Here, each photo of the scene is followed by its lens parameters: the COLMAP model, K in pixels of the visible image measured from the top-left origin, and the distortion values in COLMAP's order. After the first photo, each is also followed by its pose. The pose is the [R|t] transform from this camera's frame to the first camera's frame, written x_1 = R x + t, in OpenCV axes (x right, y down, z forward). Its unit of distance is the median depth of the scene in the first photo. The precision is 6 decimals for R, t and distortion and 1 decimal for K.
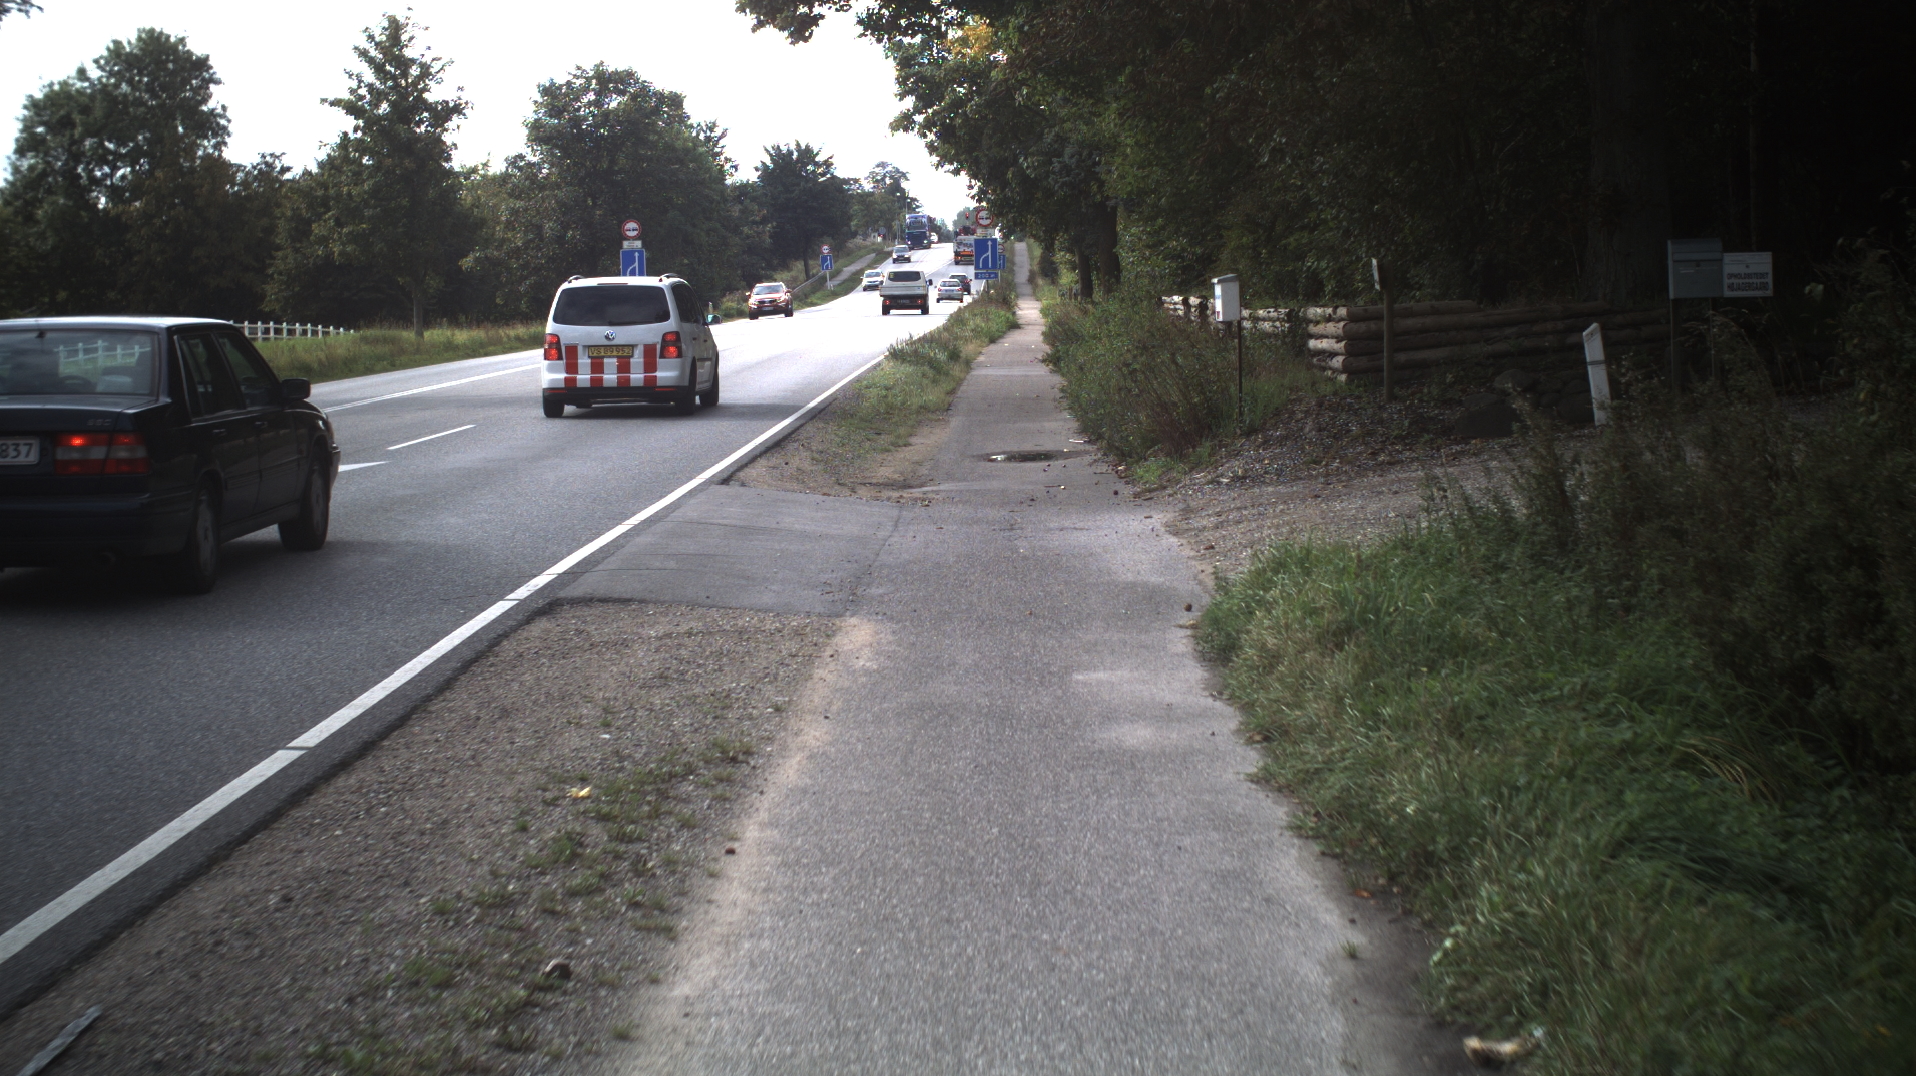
lens RADIAL K [[2546.8, 0, 950.9], [0, 2546.8, 541.8], [0, 0, 1]] dist [-0.177772, 0.000000]
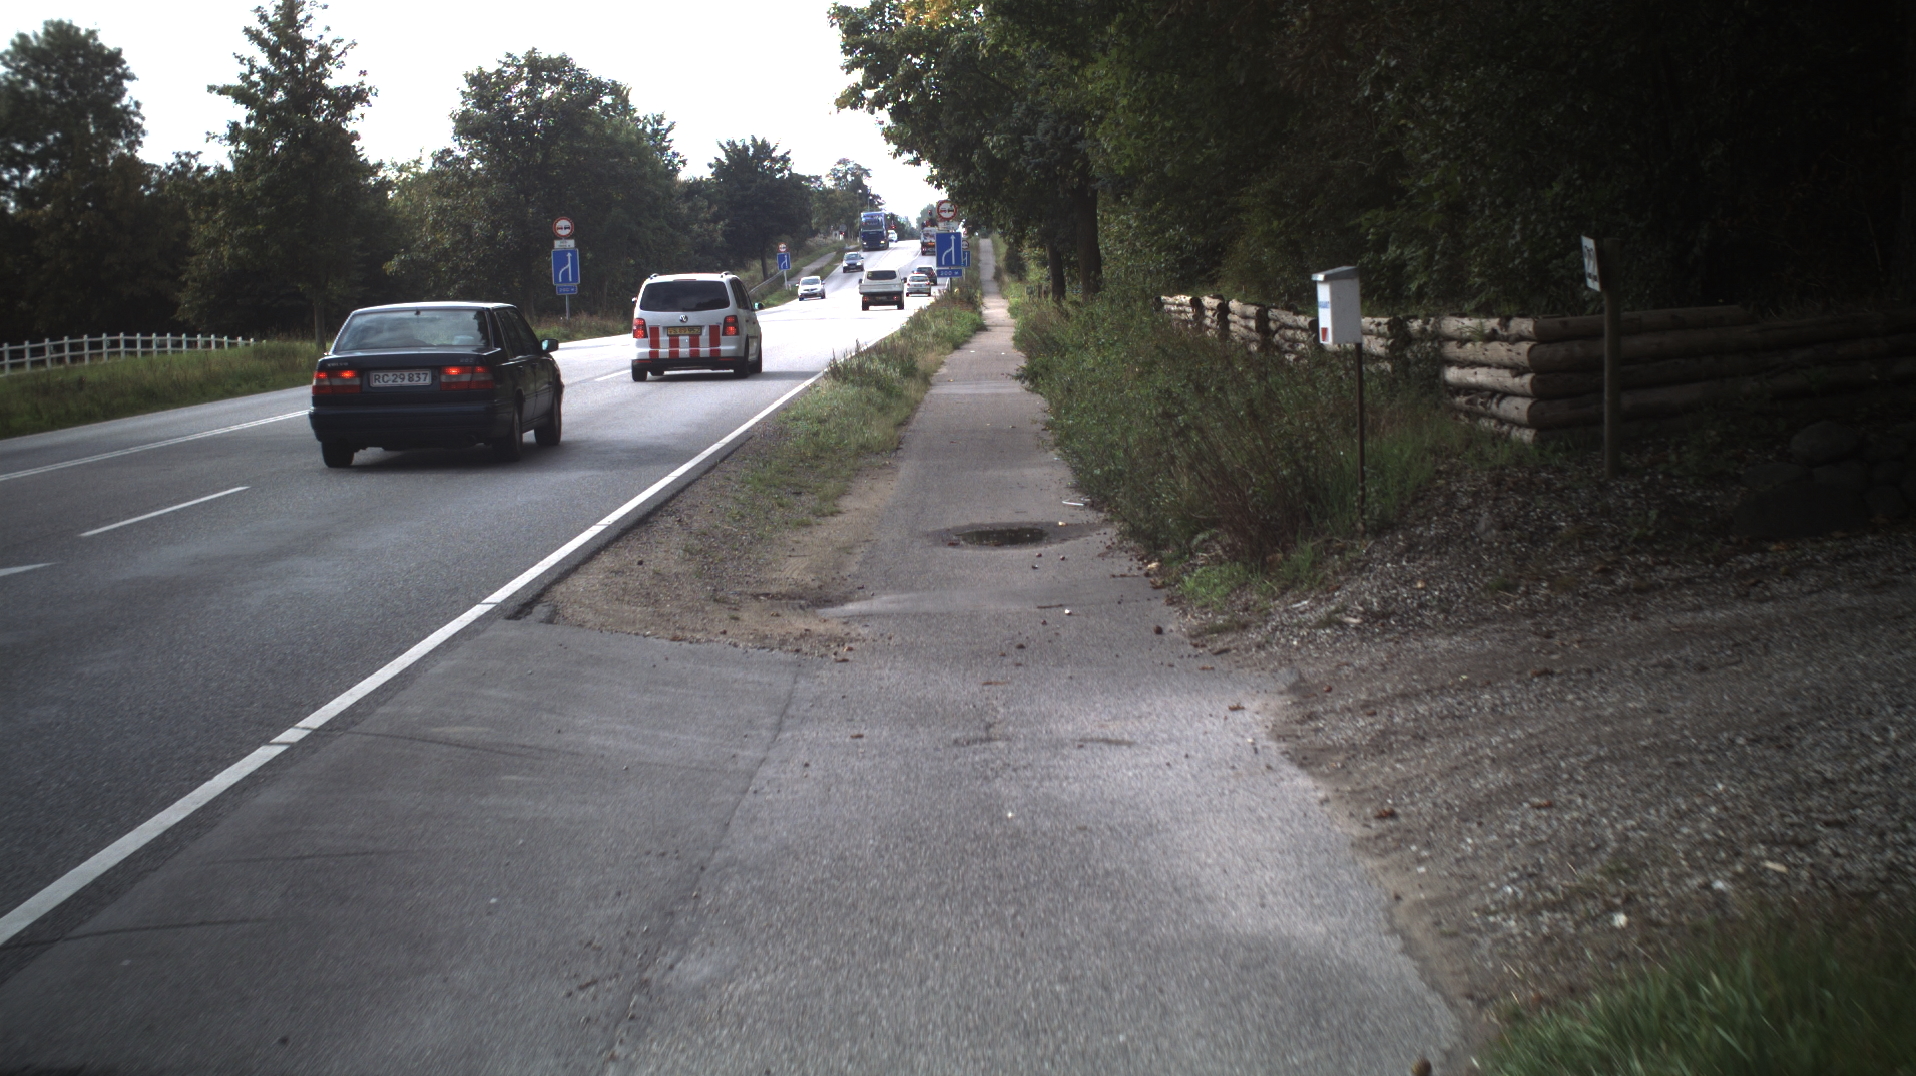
lens RADIAL K [[2546.8, 0, 967.2], [0, 2546.8, 534.5], [0, 0, 1]] dist [-0.177772, 0.000000]
pose [[0.999736, -0.013086, 0.018891, 0.003253], [0.013123, 0.999912, -0.001855, -0.016108], [-0.018865, 0.002103, 0.999820, 0.154435]]
